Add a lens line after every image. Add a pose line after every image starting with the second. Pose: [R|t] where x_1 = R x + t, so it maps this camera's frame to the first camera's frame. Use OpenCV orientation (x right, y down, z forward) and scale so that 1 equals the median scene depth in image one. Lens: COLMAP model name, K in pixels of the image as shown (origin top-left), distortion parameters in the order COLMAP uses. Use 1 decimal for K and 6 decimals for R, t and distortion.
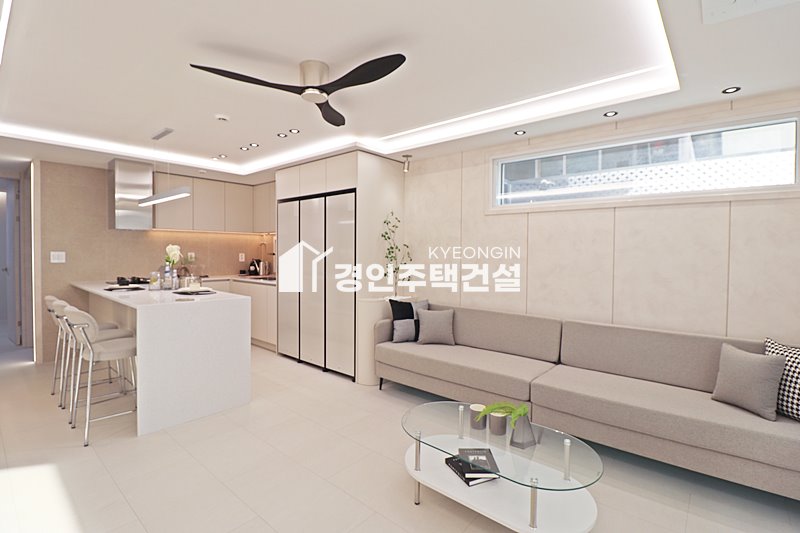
lens RADIAL K [[377.6, 0, 402.9], [0, 377.6, 261.2], [0, 0, 1]] dist [0.001113, -0.014704]
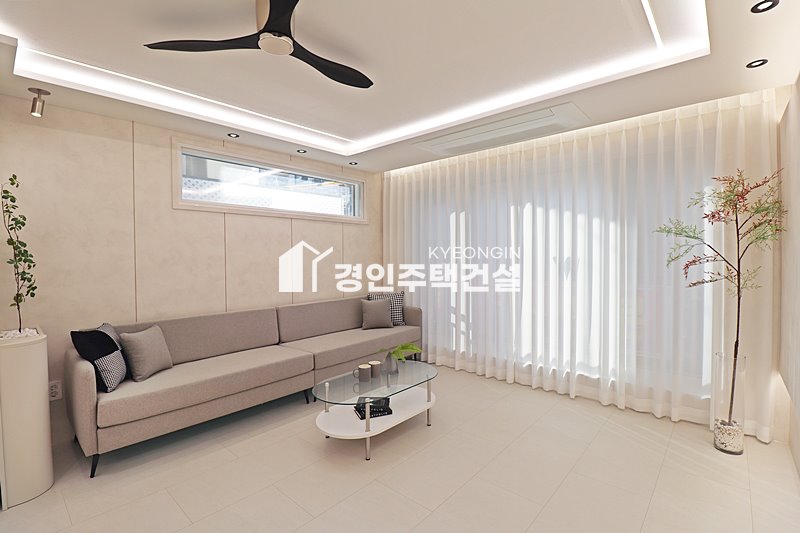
lens RADIAL K [[367.2, 0, 403.0], [0, 367.2, 261.3], [0, 0, 1]] dist [0.001727, -0.014926]
pose [[0.020741, -0.026938, 0.999422, -0.581340], [0.032560, 0.999125, 0.026254, -0.006563], [-0.999255, 0.031996, 0.021599, 0.444594]]
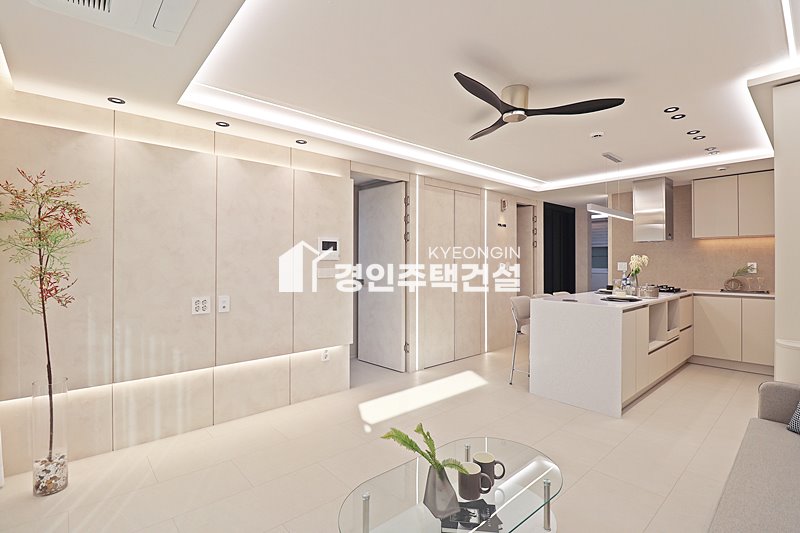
lens RADIAL K [[377.6, 0, 402.9], [0, 377.6, 261.2], [0, 0, 1]] dist [0.001113, -0.014704]
pose [[-0.141357, -0.011279, -0.989894, 0.530977], [-0.024409, 0.999671, -0.007904, -0.000254], [0.989658, 0.023045, -0.141586, 0.504331]]
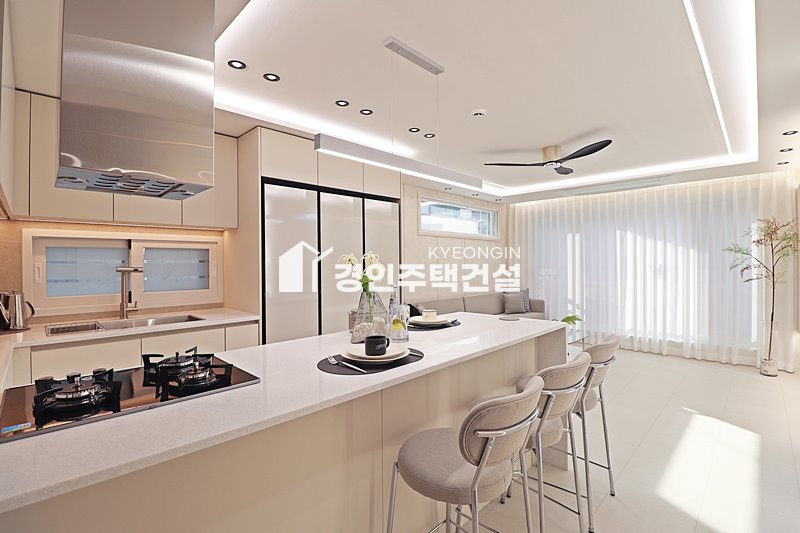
lens RADIAL K [[370.5, 0, 404.9], [0, 370.5, 263.7], [0, 0, 1]] dist [-0.000287, -0.013280]
pose [[0.064294, -0.014641, 0.997824, -1.121568], [0.031066, 0.999437, 0.012663, -0.031810], [-0.997447, 0.030184, 0.064712, 0.923589]]
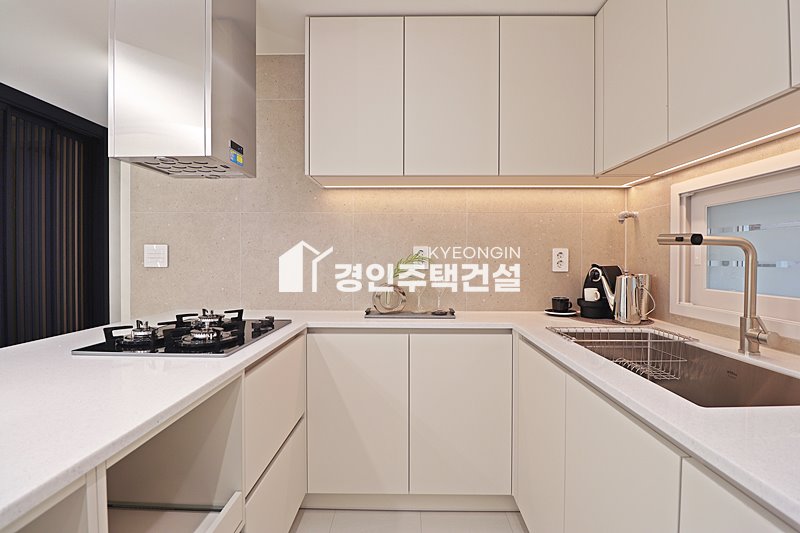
lens RADIAL K [[381.5, 0, 404.3], [0, 381.5, 261.6], [0, 0, 1]] dist [0.000745, -0.014339]
pose [[0.636885, -0.002938, -0.770953, -0.403742], [-0.015882, 0.999731, -0.016930, -0.000671], [0.770795, 0.023027, 0.636666, 1.075251]]
